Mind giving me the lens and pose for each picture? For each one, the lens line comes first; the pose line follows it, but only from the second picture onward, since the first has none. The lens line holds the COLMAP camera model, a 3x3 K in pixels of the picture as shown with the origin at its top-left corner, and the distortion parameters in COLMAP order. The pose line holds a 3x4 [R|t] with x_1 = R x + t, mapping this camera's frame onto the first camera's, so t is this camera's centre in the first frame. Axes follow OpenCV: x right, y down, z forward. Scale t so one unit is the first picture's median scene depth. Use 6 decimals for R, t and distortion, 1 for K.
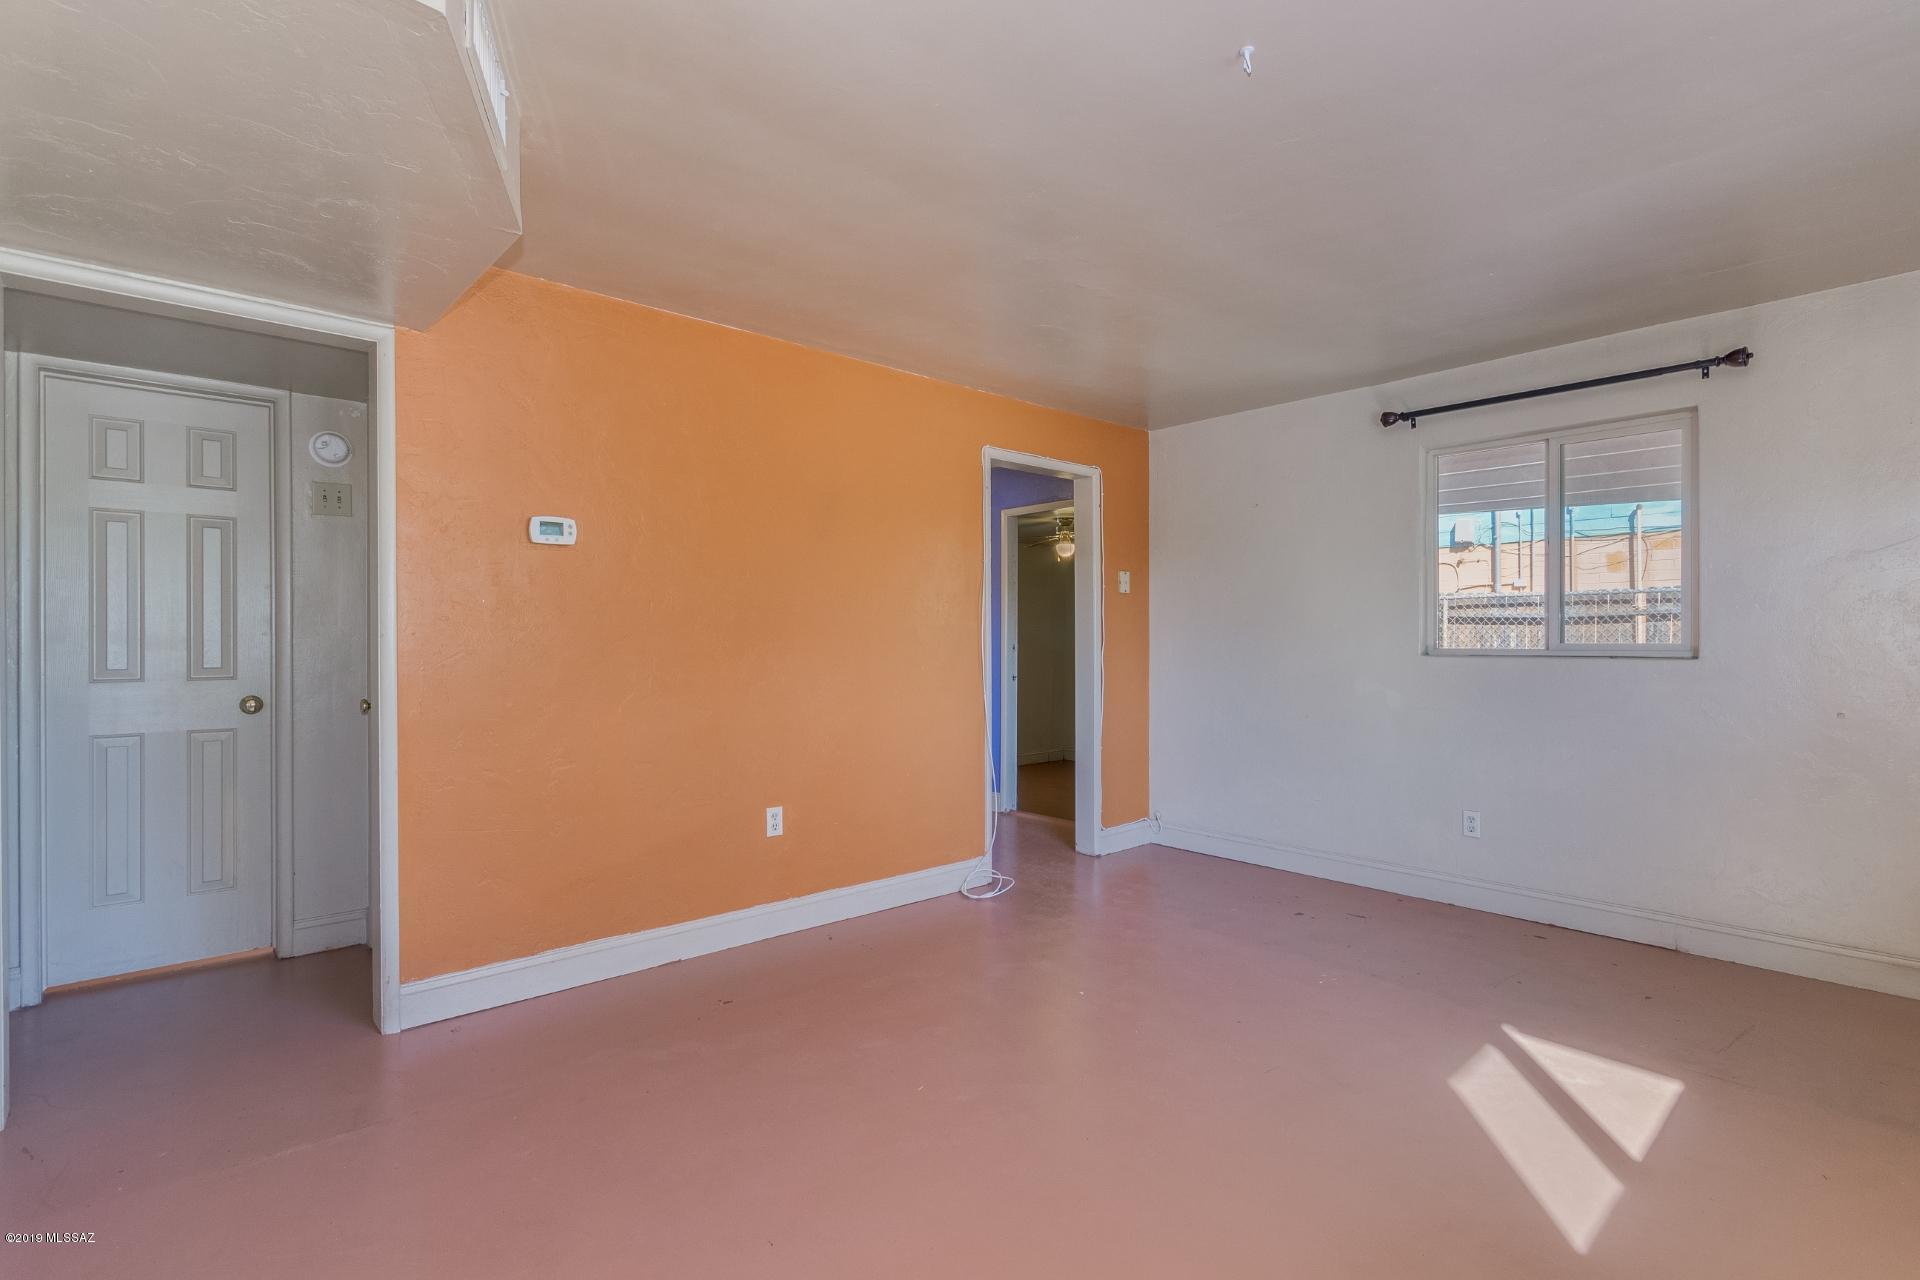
lens RADIAL K [[903.5, 0, 960.0], [0, 903.5, 640.0], [0, 0, 1]] dist [0.027190, -0.000130]
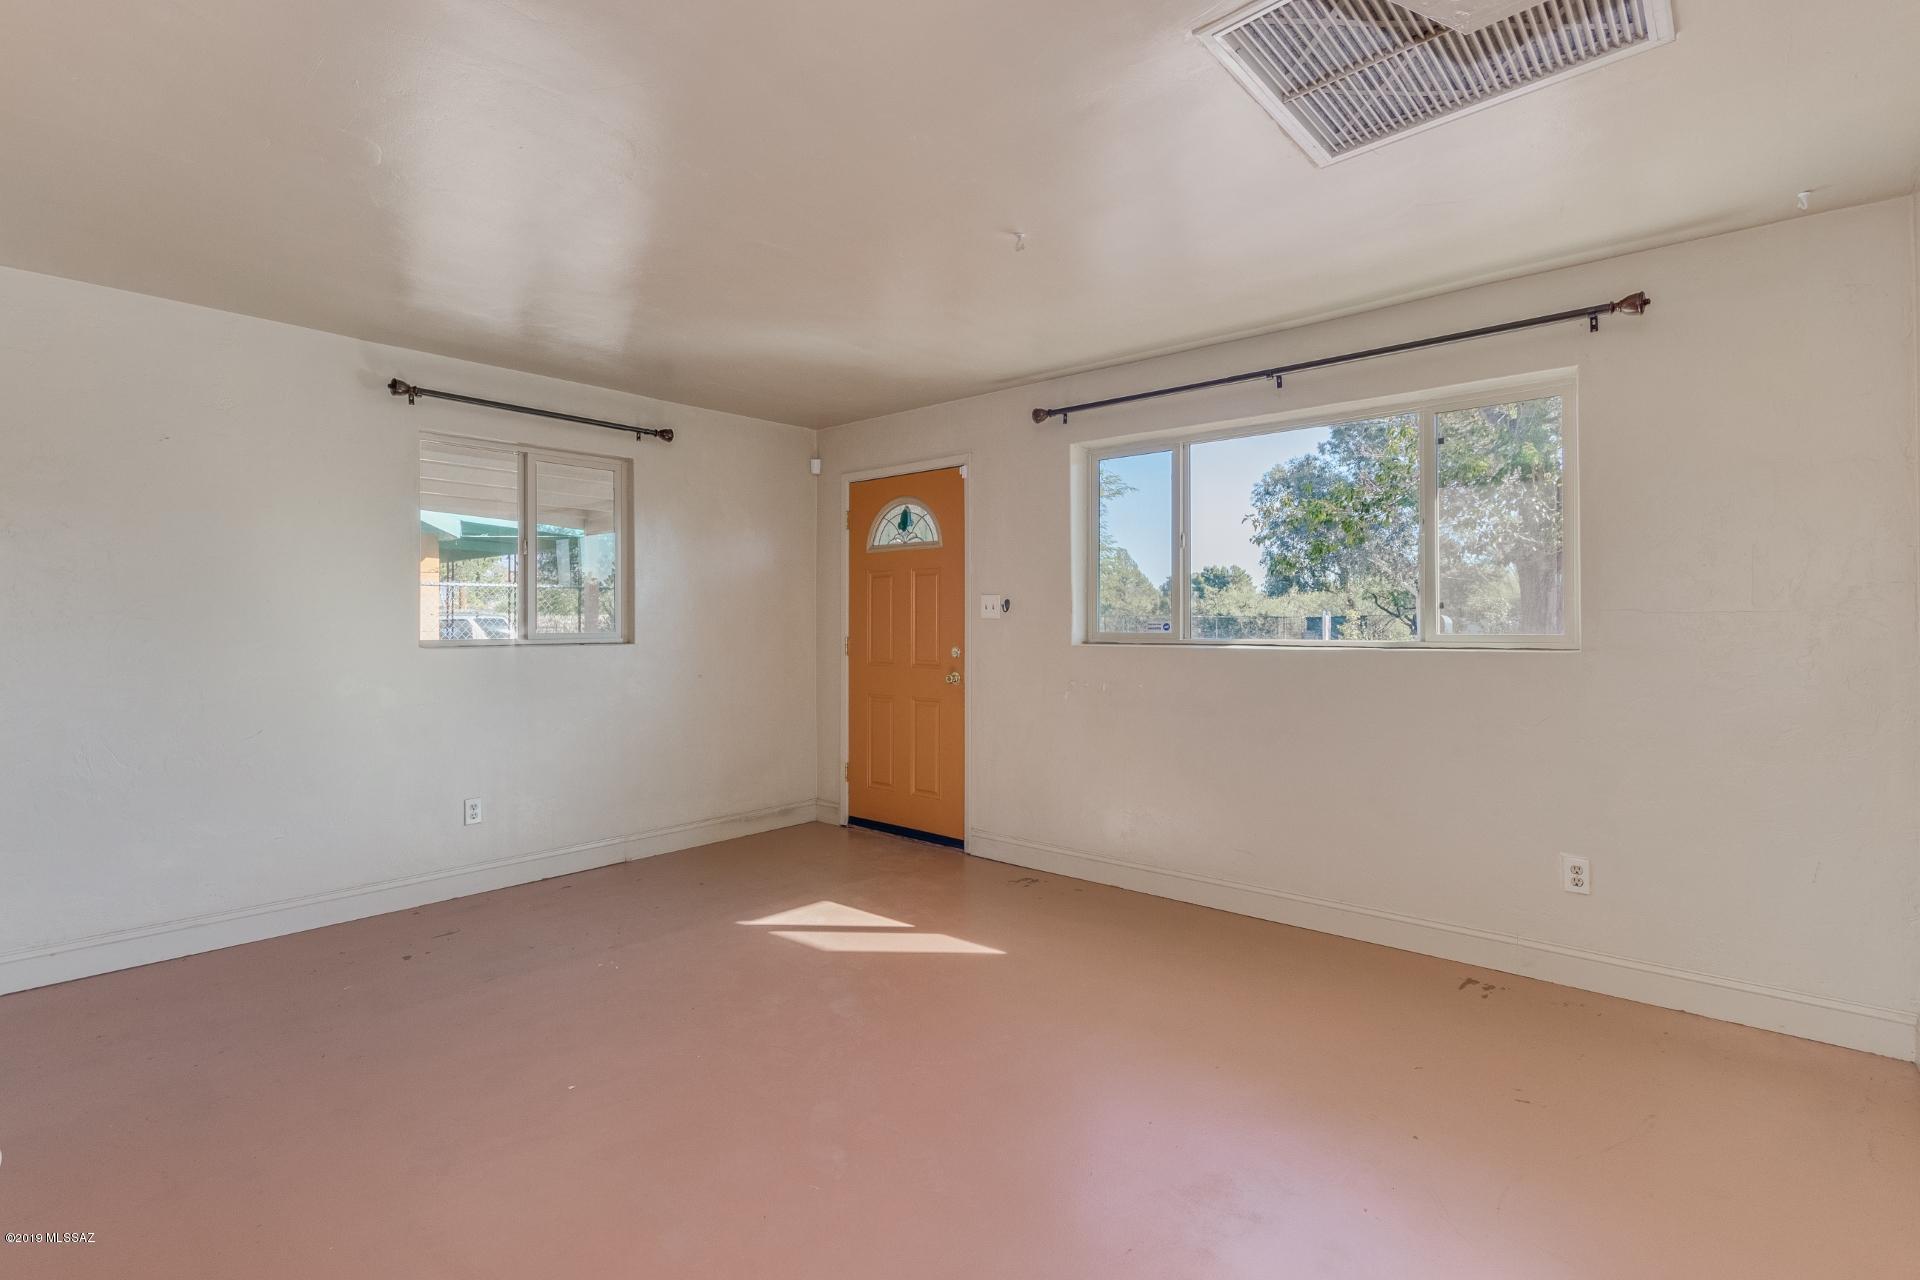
lens RADIAL K [[903.5, 0, 960.0], [0, 903.5, 640.0], [0, 0, 1]] dist [0.027190, -0.000130]
pose [[-0.087386, -0.012078, 0.996101, -0.521181], [0.008203, 0.999884, 0.012843, 0.000663], [-0.996141, 0.009293, -0.087277, 0.564164]]
